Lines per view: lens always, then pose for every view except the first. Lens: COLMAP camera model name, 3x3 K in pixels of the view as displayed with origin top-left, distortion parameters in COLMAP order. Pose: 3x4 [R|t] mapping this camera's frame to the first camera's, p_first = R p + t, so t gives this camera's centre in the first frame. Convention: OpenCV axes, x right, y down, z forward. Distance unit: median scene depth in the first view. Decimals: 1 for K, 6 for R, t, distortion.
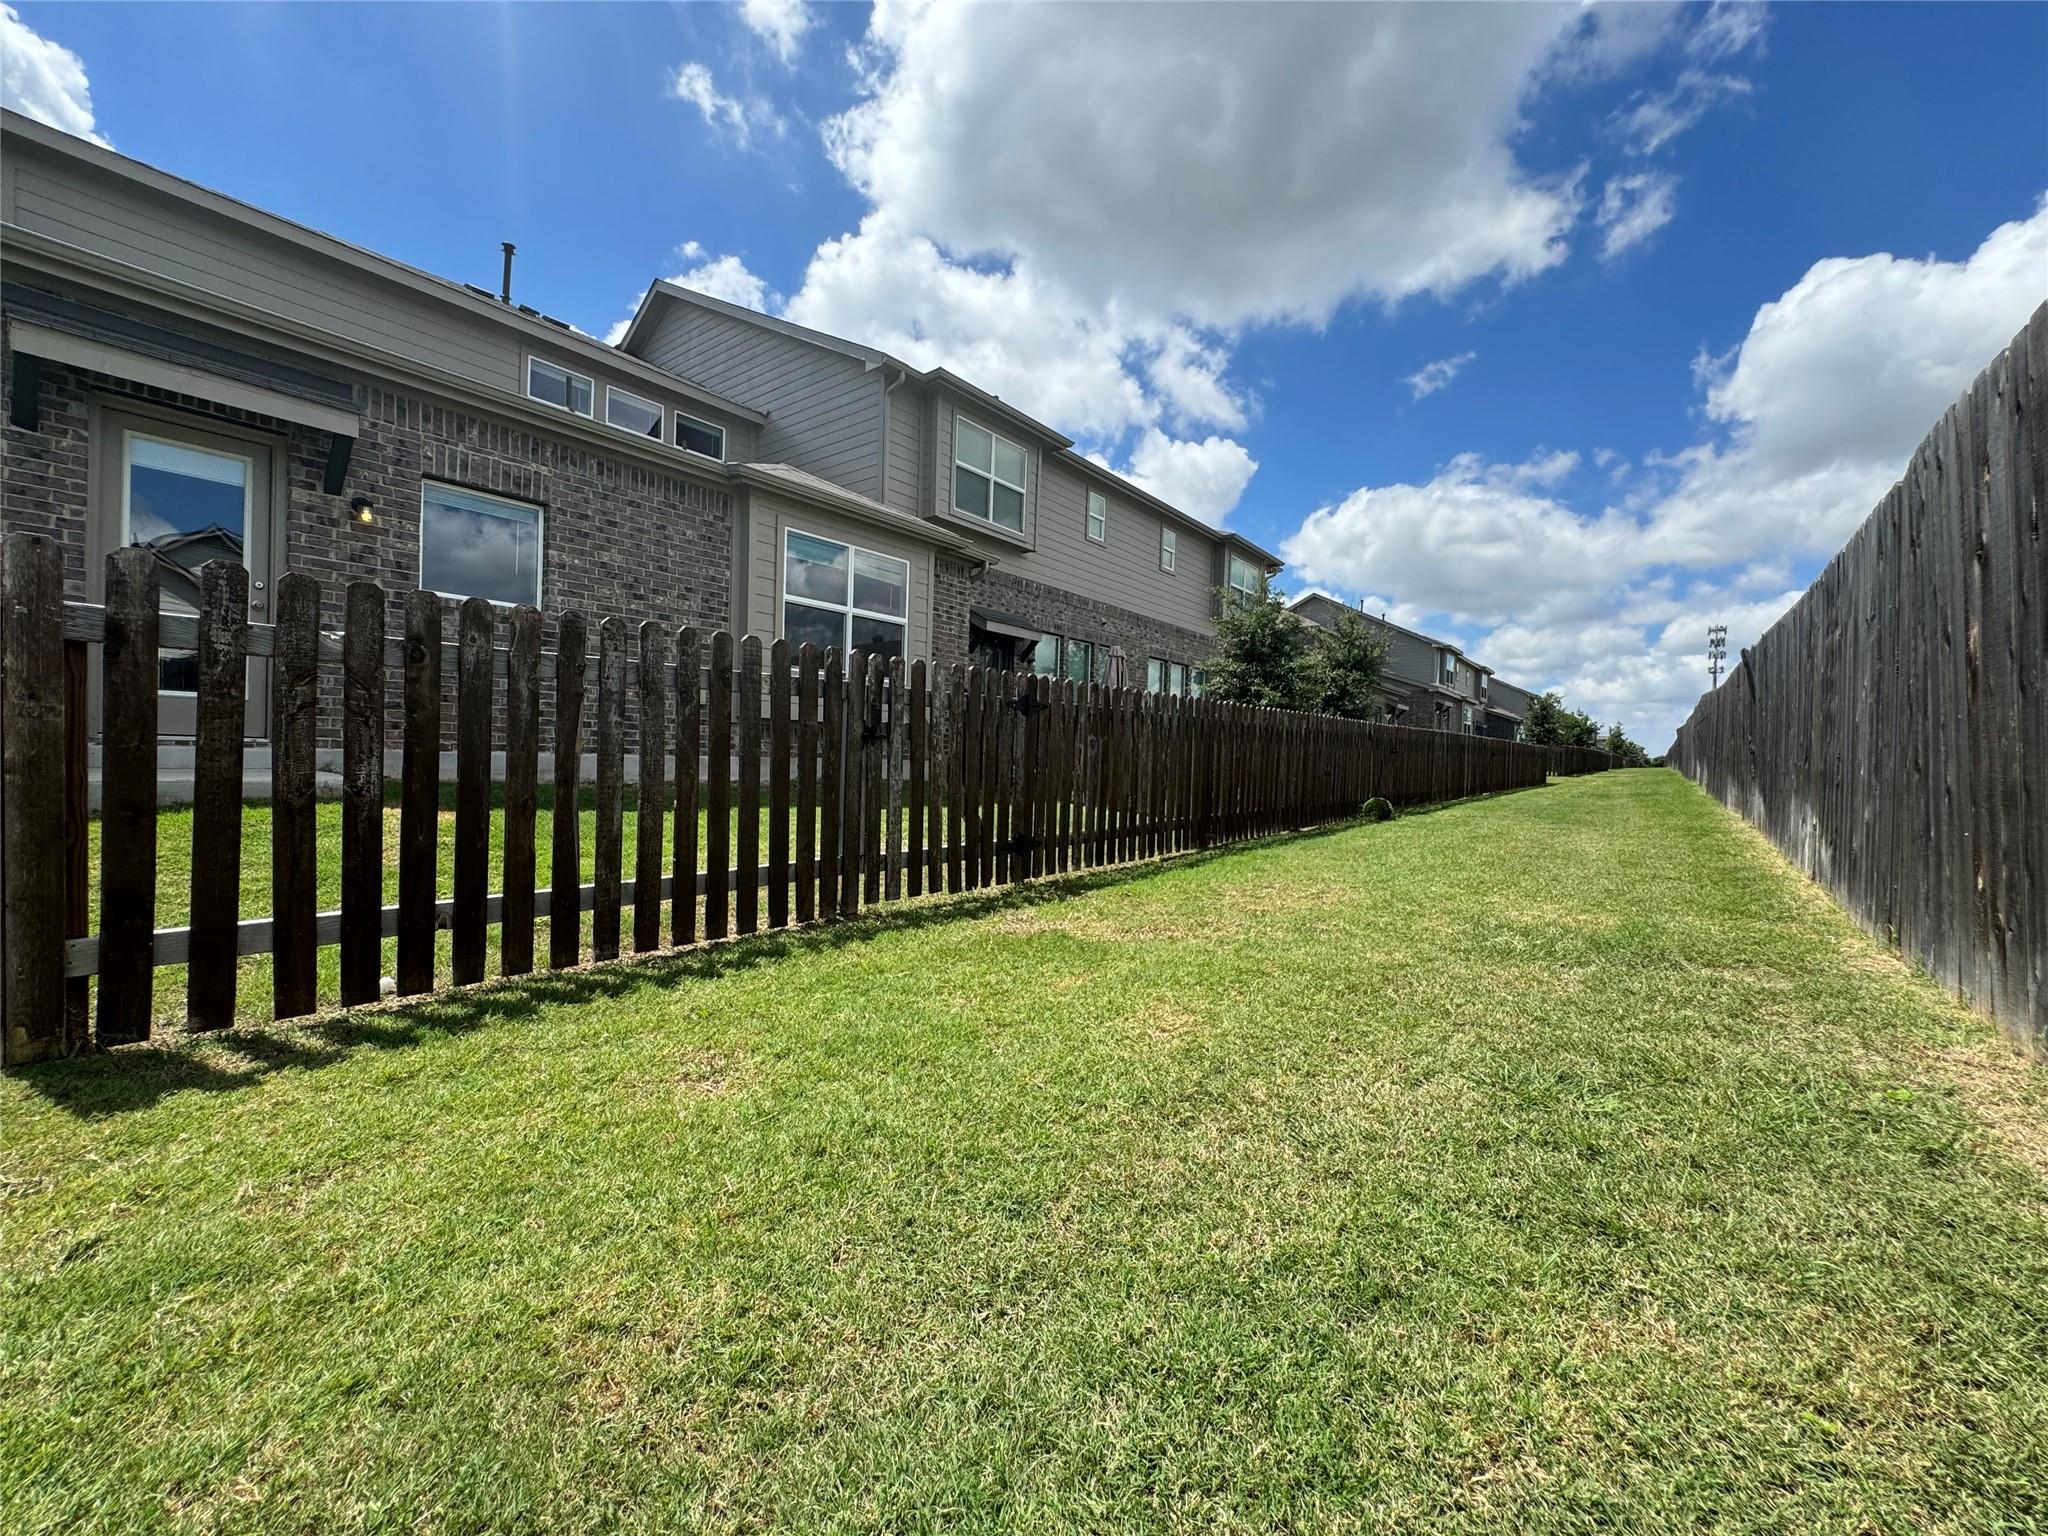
lens RADIAL K [[820.3, 0, 1025.4], [0, 820.3, 767.6], [0, 0, 1]] dist [-0.002748, 0.000608]
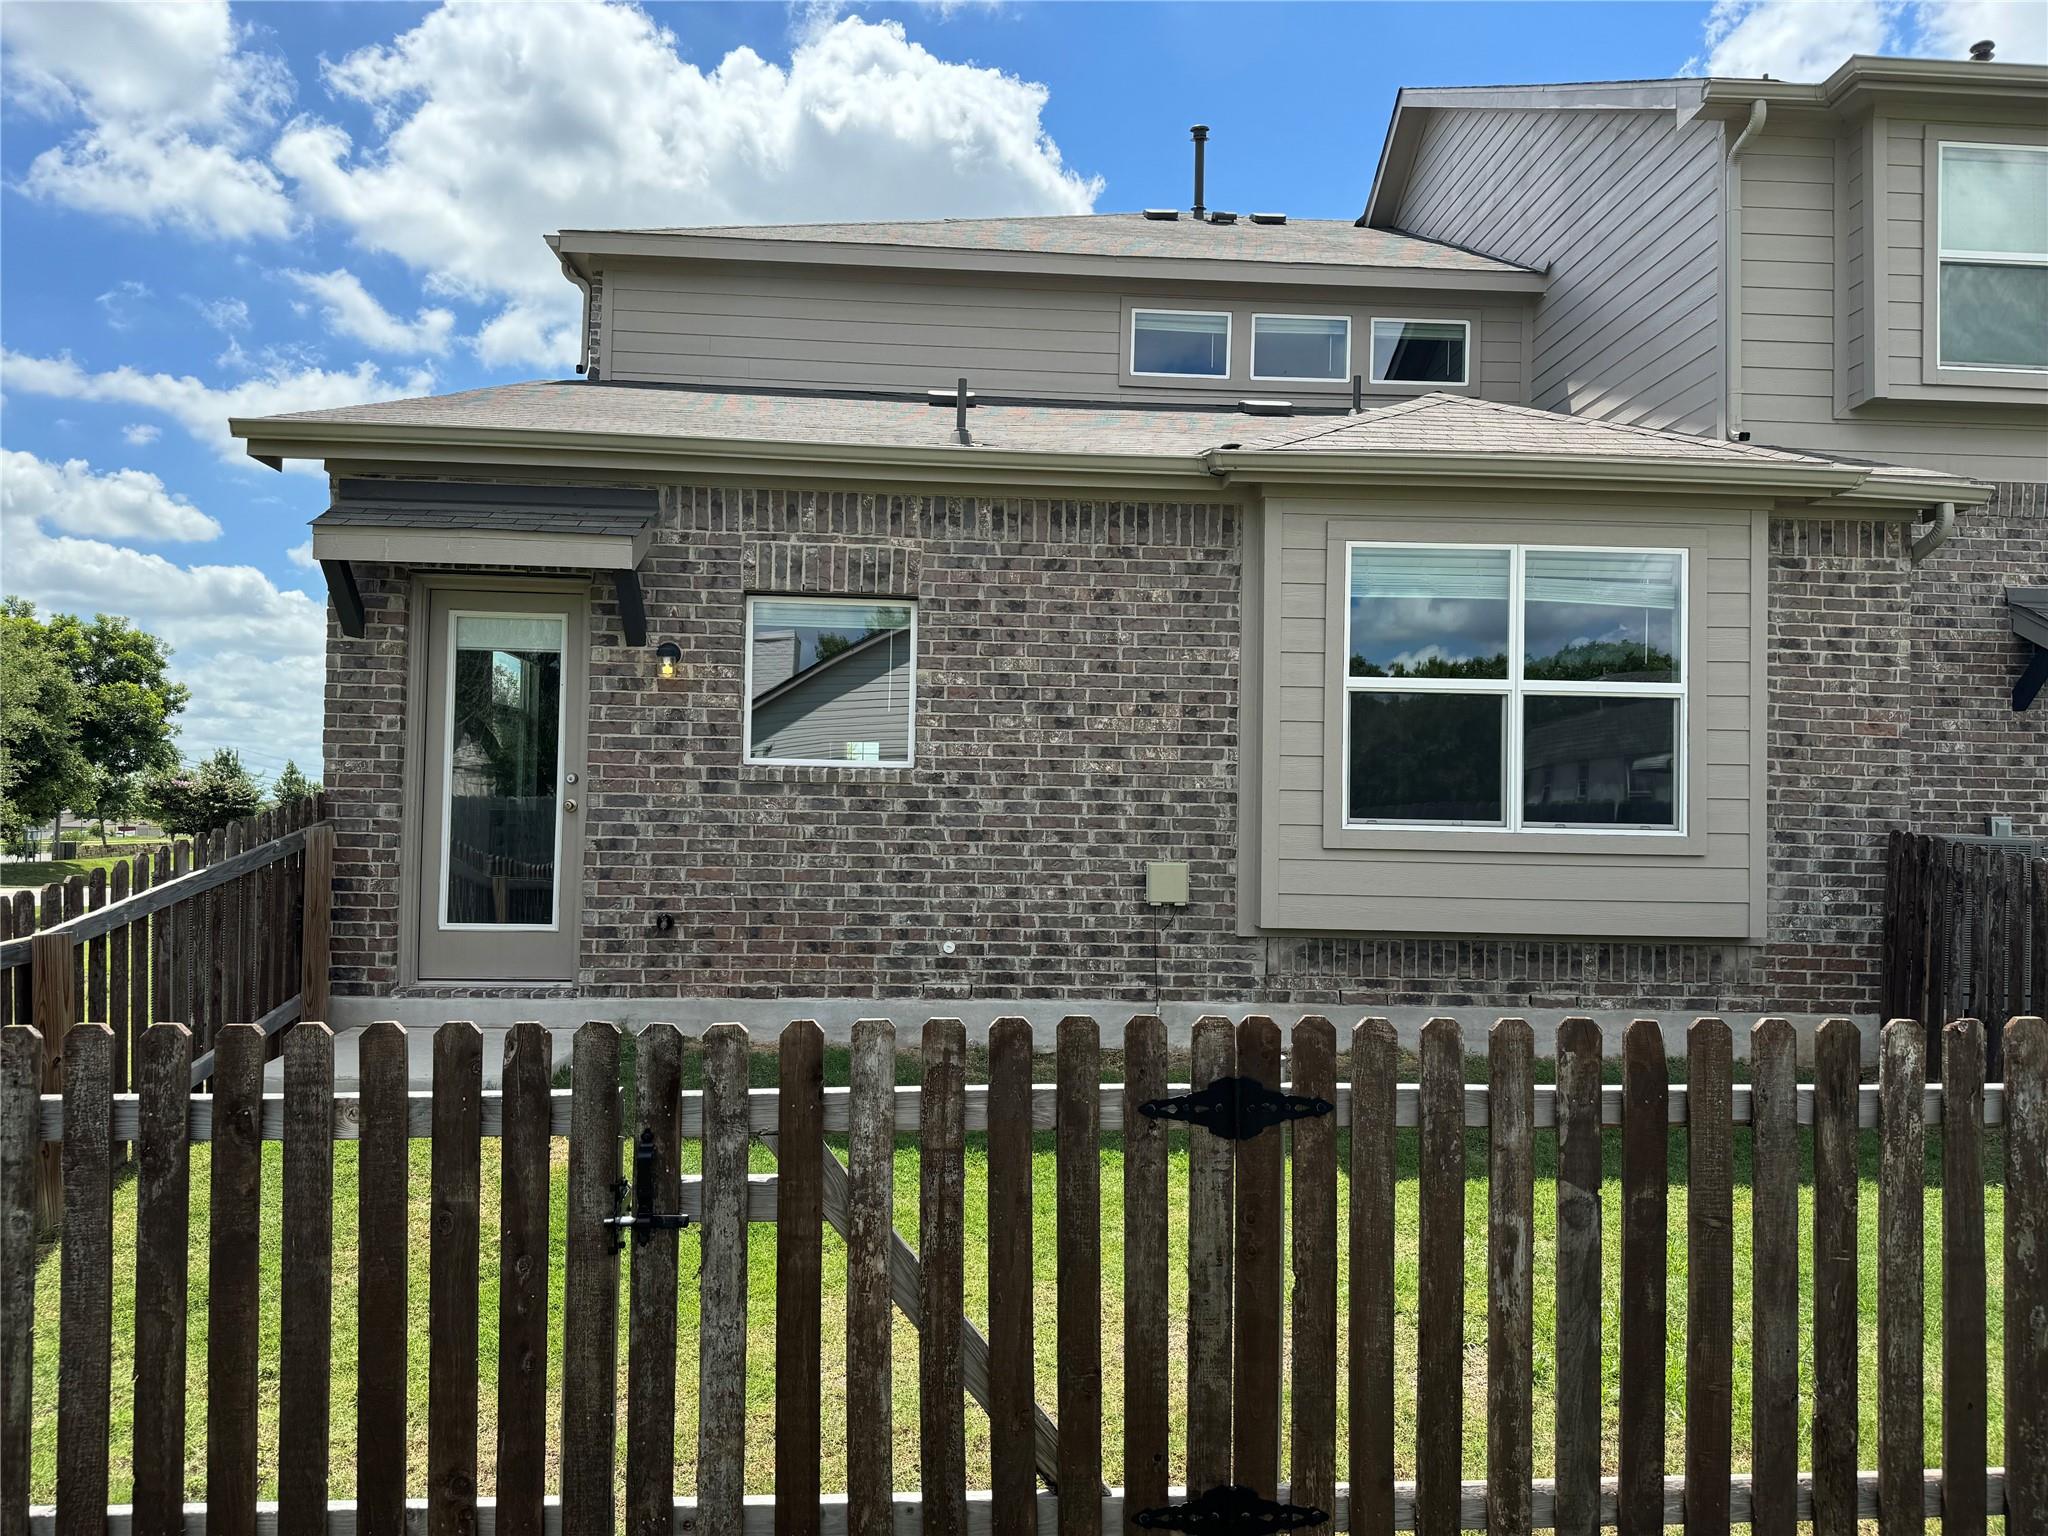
lens RADIAL K [[1421.9, 0, 1036.5], [0, 1421.9, 775.2], [0, 0, 1]] dist [0.129061, -0.185904]
pose [[0.660722, -0.036796, -0.749728, 0.273522], [-0.009391, 0.998314, -0.057272, -0.121186], [0.750572, 0.044882, 0.659263, 0.349785]]
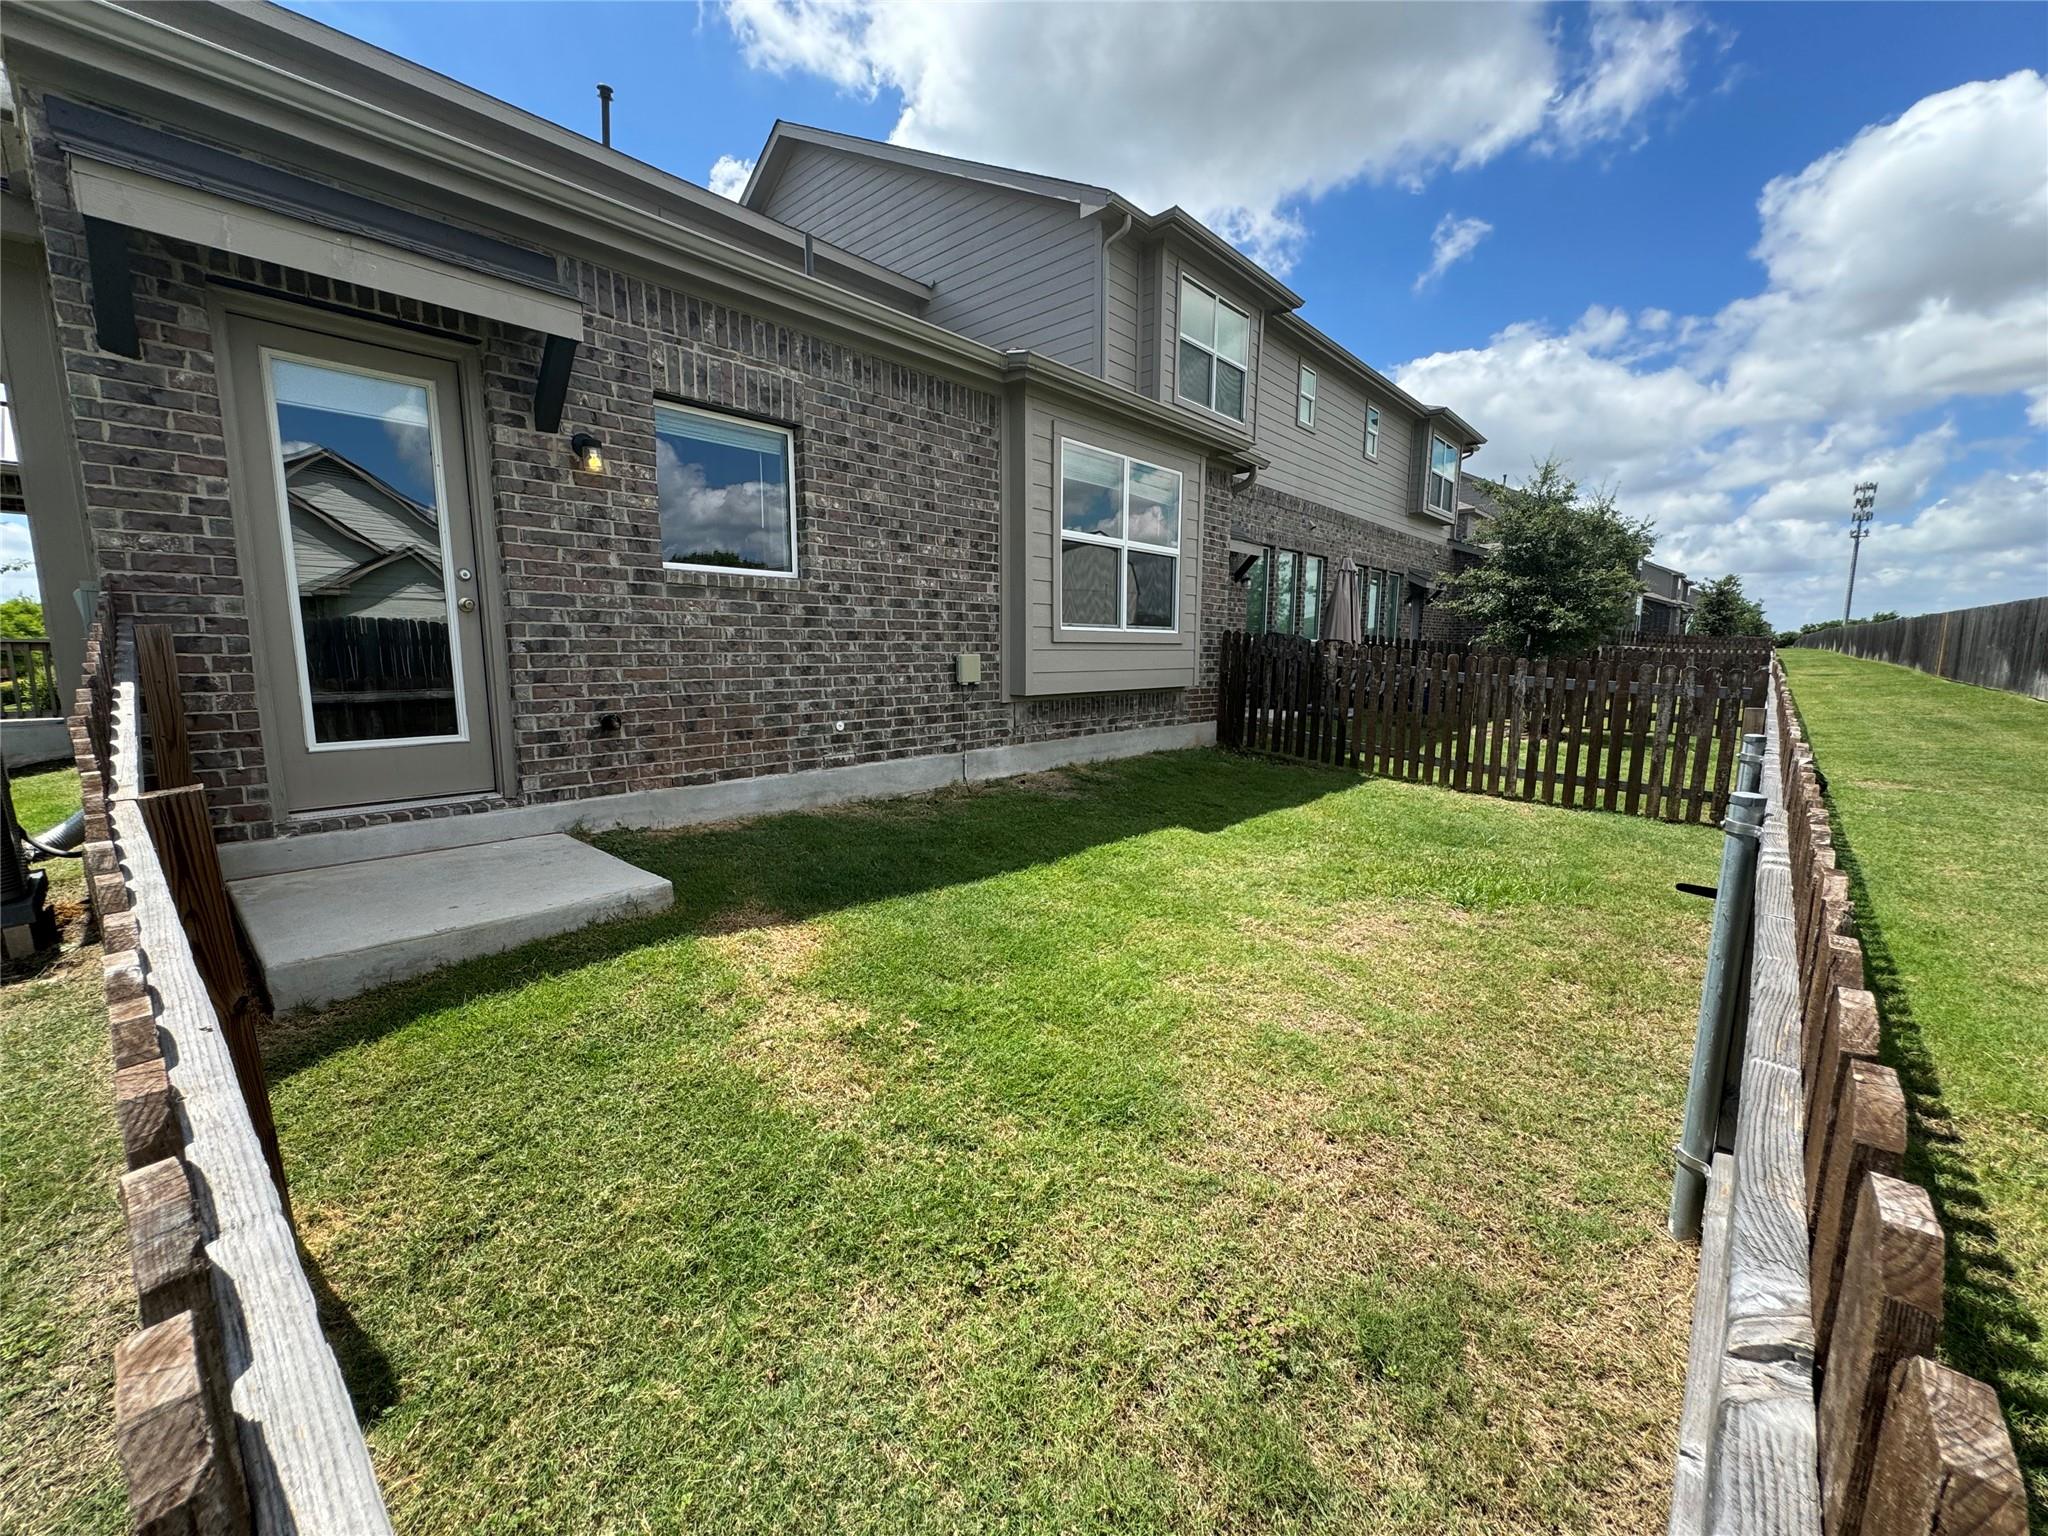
lens RADIAL K [[820.3, 0, 1025.4], [0, 820.3, 767.6], [0, 0, 1]] dist [-0.002748, 0.000608]
pose [[0.996946, -0.015784, -0.076480, -0.326288], [0.025521, 0.991437, 0.128067, -0.108809], [0.073804, -0.129628, 0.988812, 0.260062]]
